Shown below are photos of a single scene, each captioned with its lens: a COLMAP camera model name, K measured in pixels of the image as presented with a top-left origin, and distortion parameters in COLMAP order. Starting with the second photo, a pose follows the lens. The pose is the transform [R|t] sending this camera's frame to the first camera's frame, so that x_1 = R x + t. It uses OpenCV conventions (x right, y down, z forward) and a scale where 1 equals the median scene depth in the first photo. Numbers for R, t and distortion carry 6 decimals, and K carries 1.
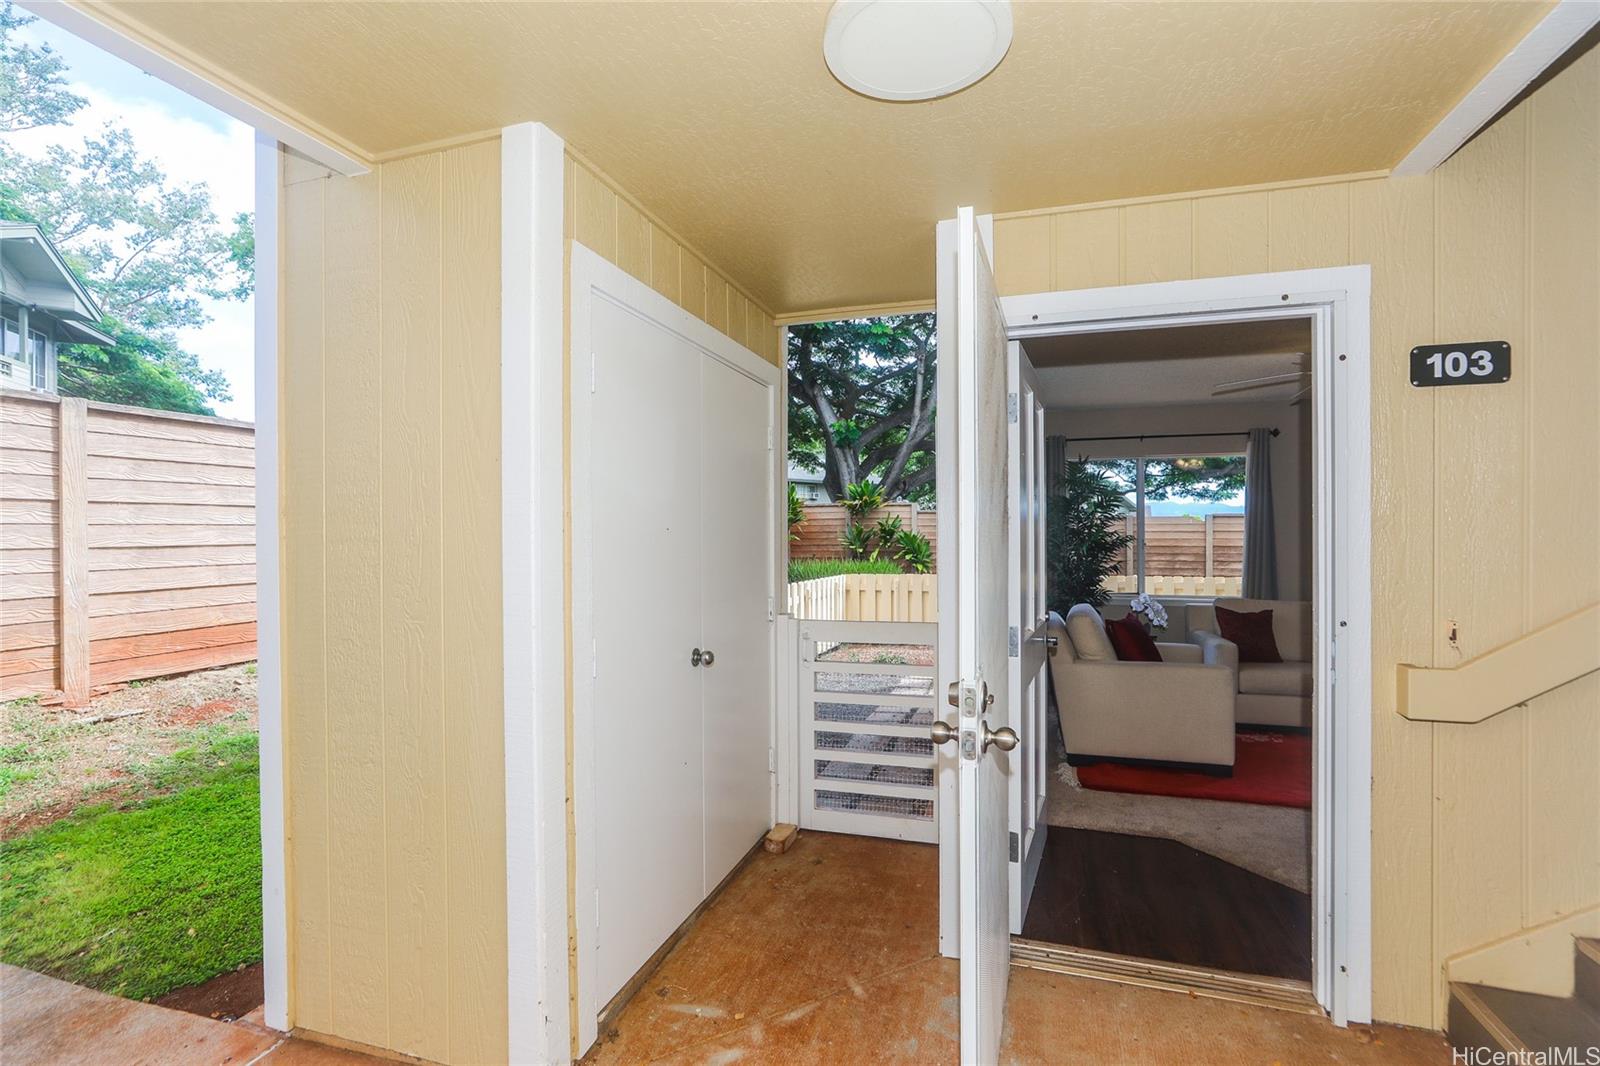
lens RADIAL K [[723.3, 0, 807.2], [0, 723.3, 542.3], [0, 0, 1]] dist [-0.008584, 0.000447]
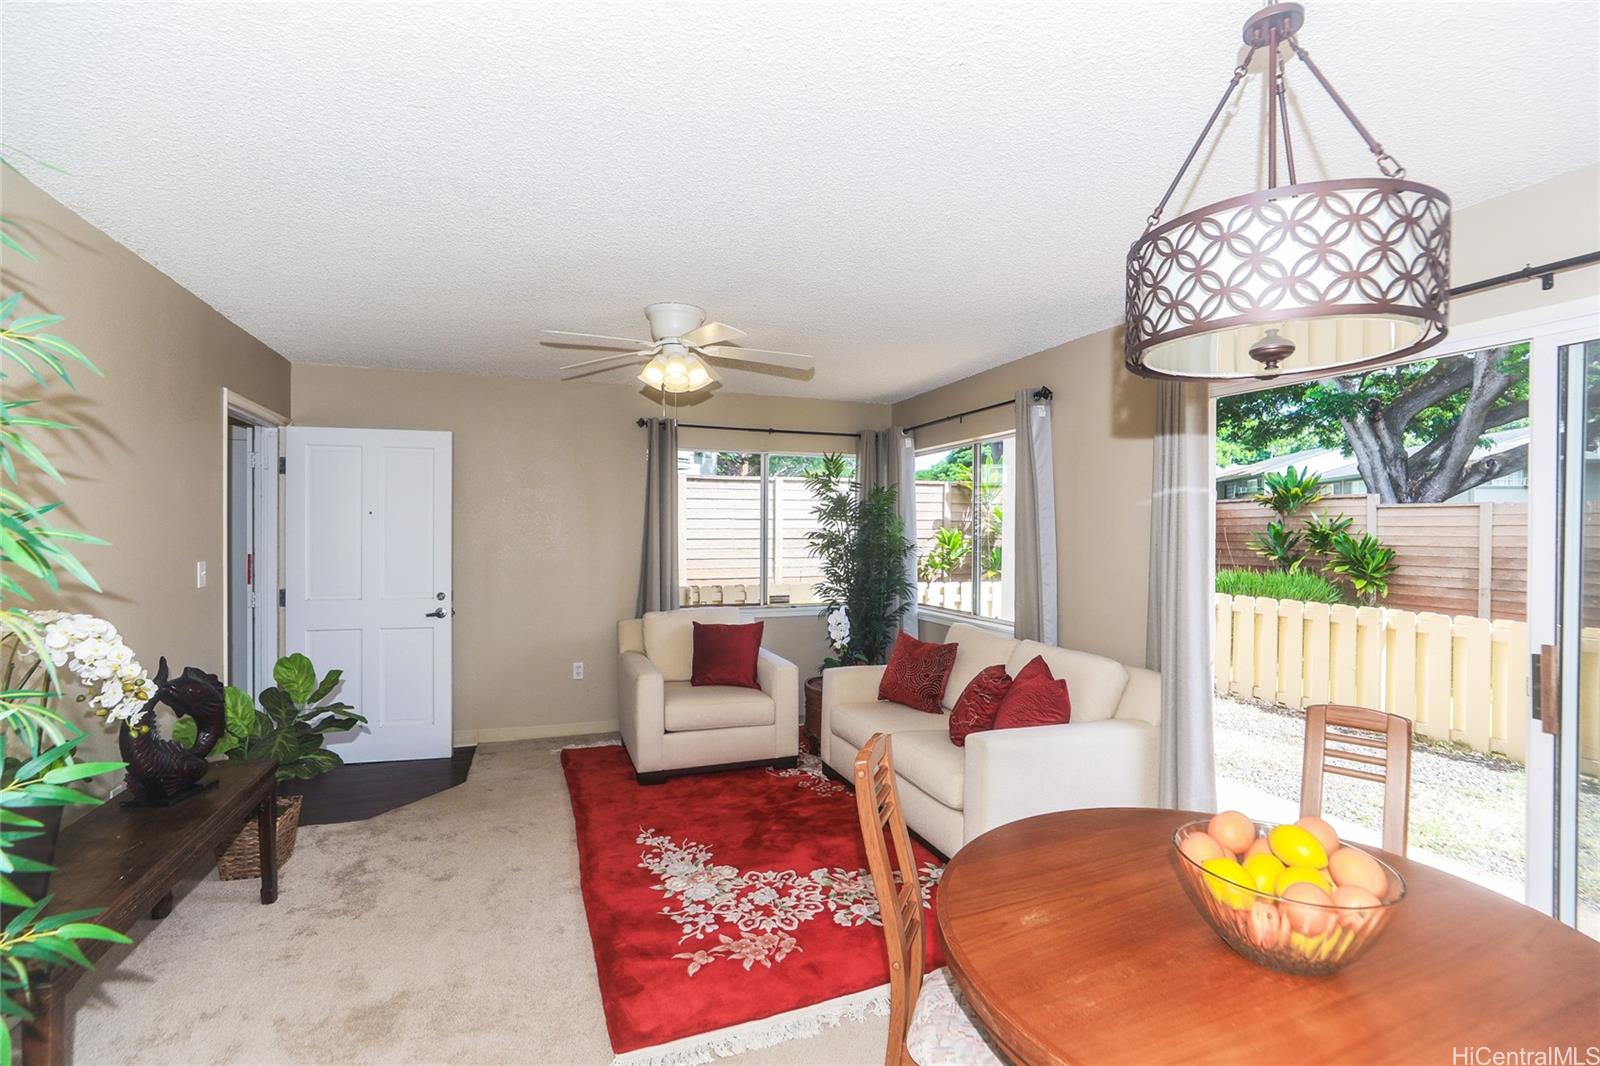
lens RADIAL K [[723.3, 0, 807.2], [0, 723.3, 542.3], [0, 0, 1]] dist [-0.008584, 0.000447]
pose [[0.622483, 0.016853, -0.782452, 0.402814], [-0.017283, 0.999820, 0.007785, -0.004411], [0.782442, 0.008677, 0.622663, 0.147739]]
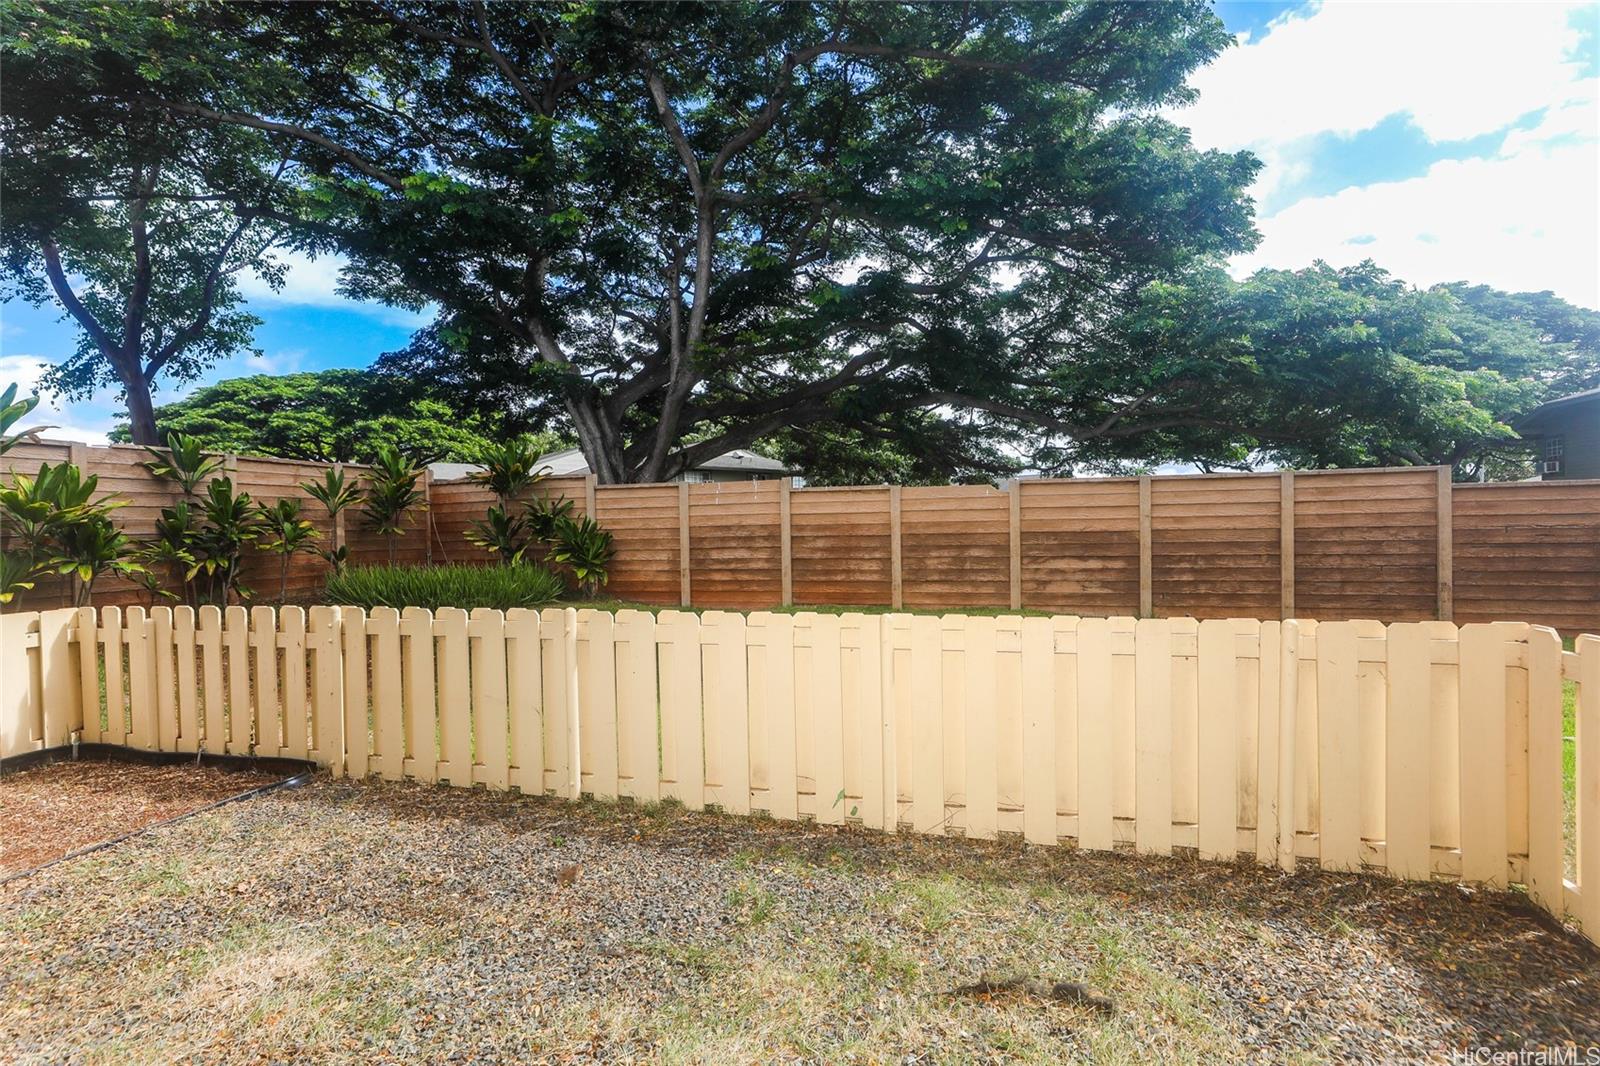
lens RADIAL K [[723.3, 0, 807.2], [0, 723.3, 542.3], [0, 0, 1]] dist [-0.008584, 0.000447]
pose [[0.999455, -0.019111, 0.026897, 0.367071], [0.018917, 0.999793, 0.007445, 0.005460], [-0.027034, -0.006932, 0.999610, 0.394839]]
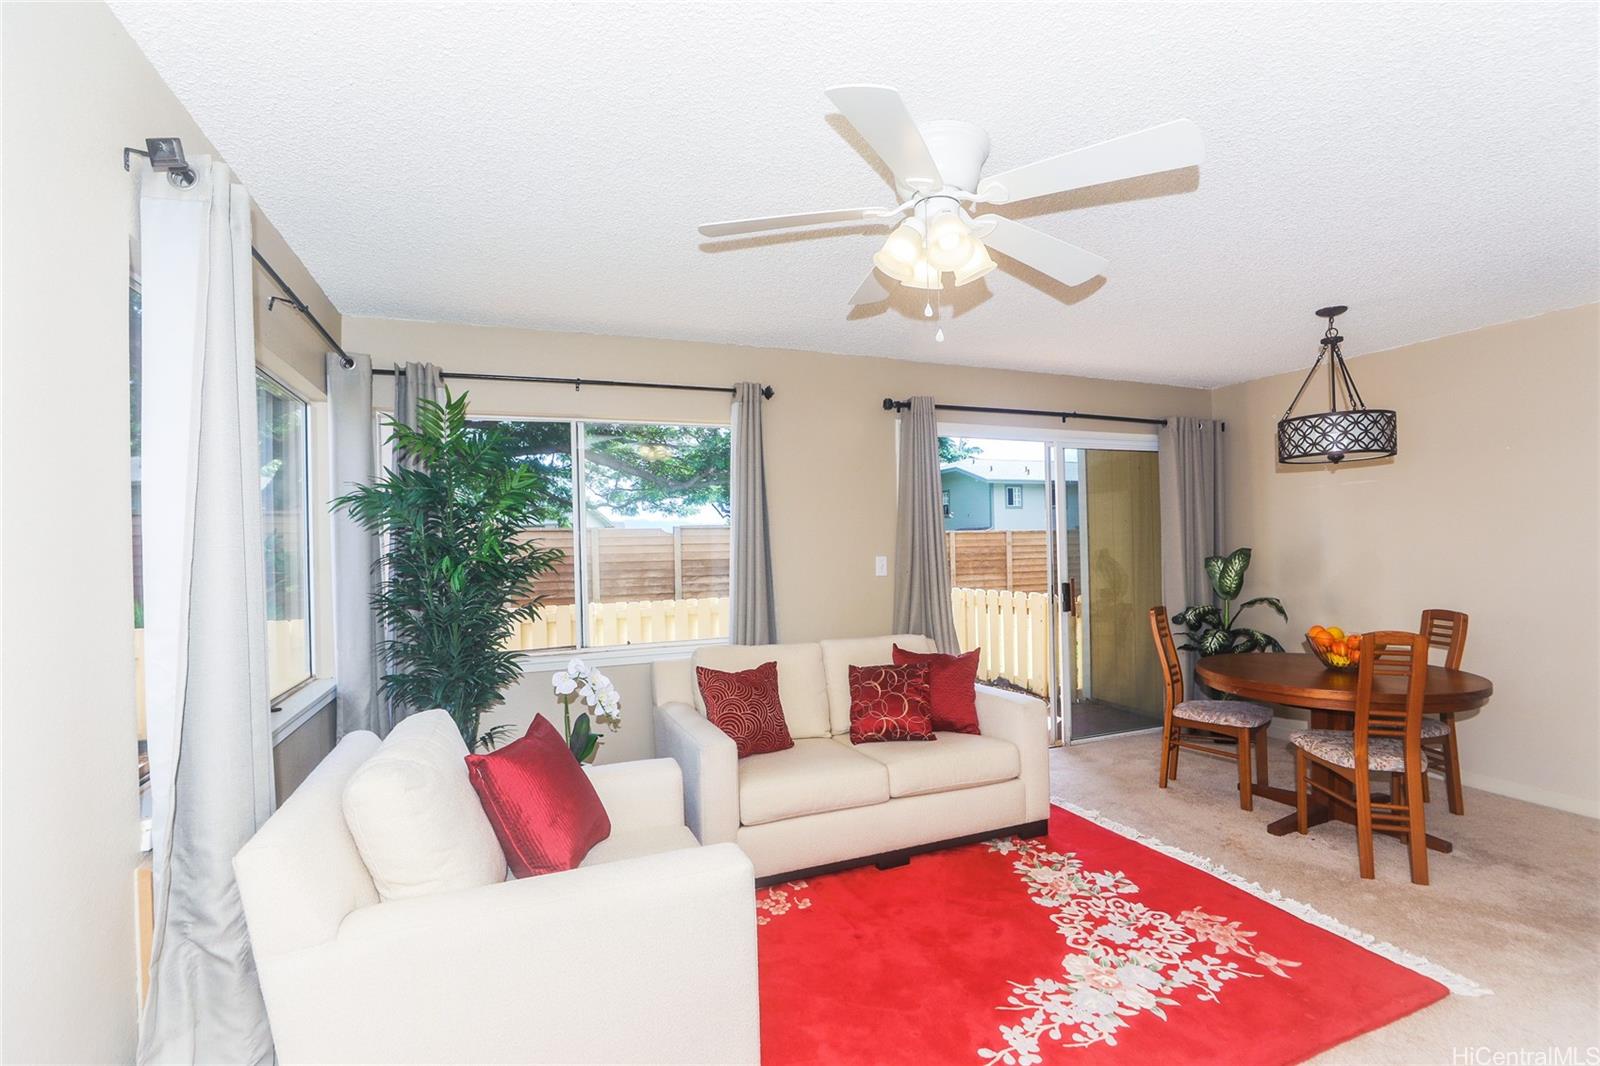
lens RADIAL K [[723.3, 0, 807.2], [0, 723.3, 542.3], [0, 0, 1]] dist [-0.008584, 0.000447]
pose [[0.771921, -0.008001, 0.635668, 0.092025], [0.022818, 0.999625, -0.015127, -0.000950], [-0.635308, 0.026181, 0.771815, 0.170317]]
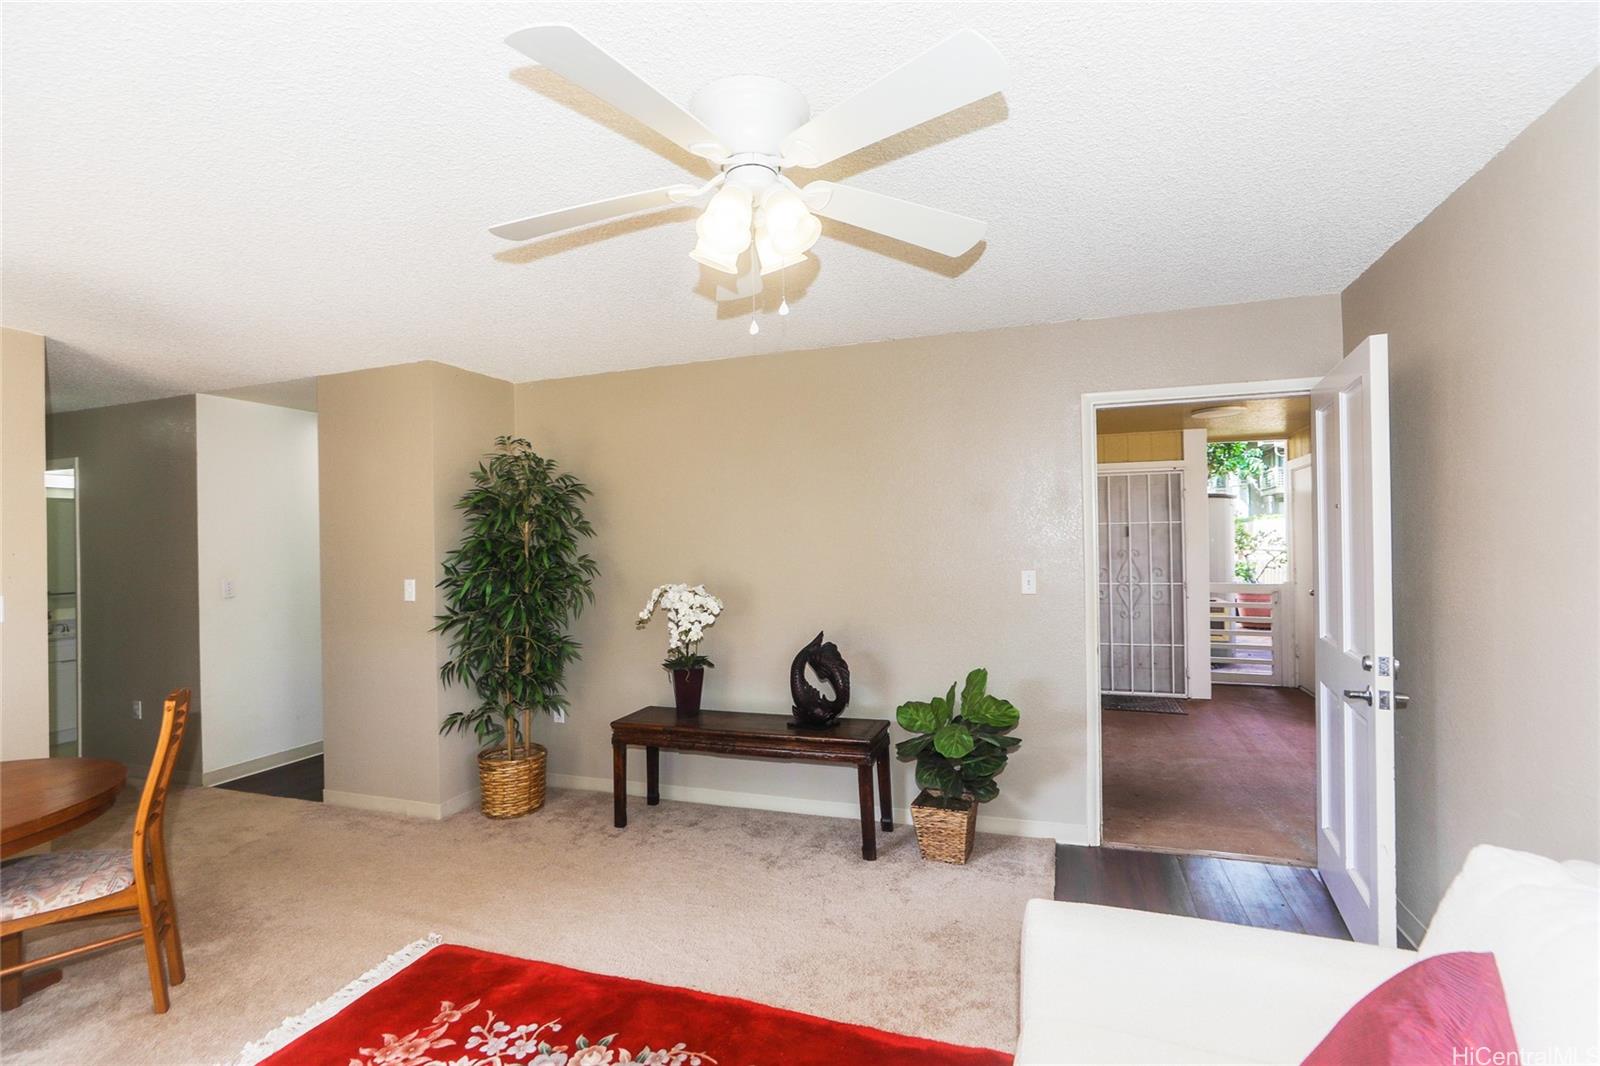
lens RADIAL K [[723.3, 0, 807.2], [0, 723.3, 542.3], [0, 0, 1]] dist [-0.008584, 0.000447]
pose [[-0.999605, 0.023686, 0.015129, 0.188072], [0.023794, 0.999693, 0.006982, -0.007357], [-0.014959, 0.007339, -0.999861, 0.374018]]
